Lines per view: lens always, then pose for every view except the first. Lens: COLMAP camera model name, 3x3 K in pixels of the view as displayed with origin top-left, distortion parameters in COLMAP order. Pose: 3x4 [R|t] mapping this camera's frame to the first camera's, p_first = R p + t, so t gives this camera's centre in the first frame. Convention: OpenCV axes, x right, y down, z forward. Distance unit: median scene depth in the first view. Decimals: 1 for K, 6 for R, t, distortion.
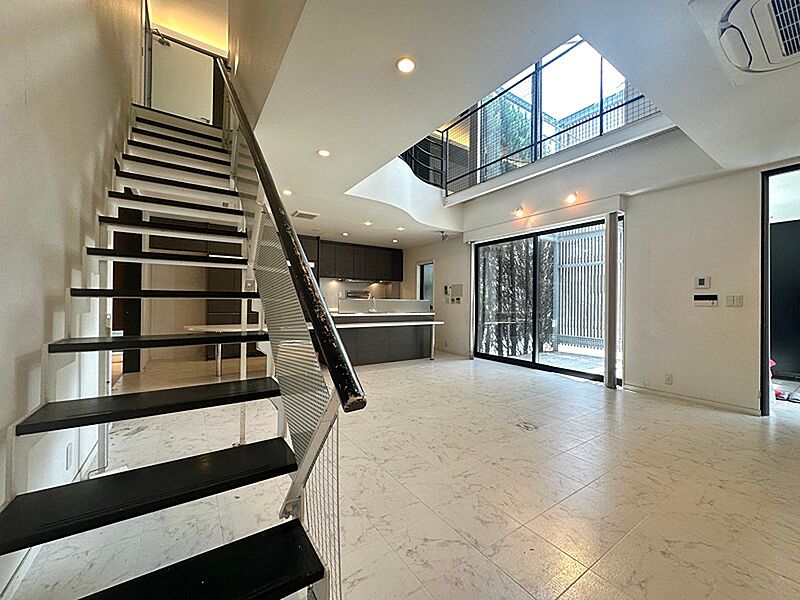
lens RADIAL K [[319.0, 0, 400.3], [0, 319.0, 302.5], [0, 0, 1]] dist [-0.000064, 0.000183]
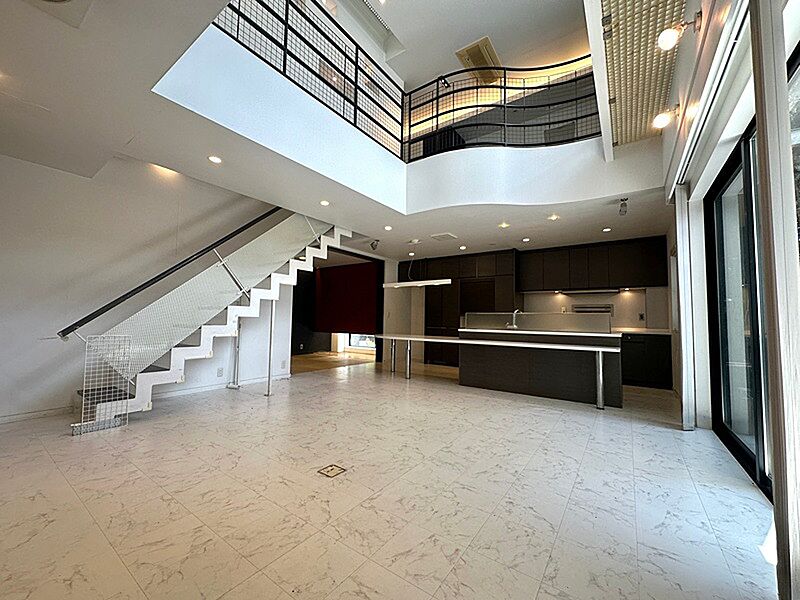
lens RADIAL K [[319.0, 0, 397.0], [0, 319.0, 300.4], [0, 0, 1]] dist [-0.000064, 0.000183]
pose [[0.351832, -0.059748, -0.934154, 0.657243], [-0.013830, 0.997520, -0.069009, 0.020209], [0.935961, 0.037199, 0.350134, 0.482143]]
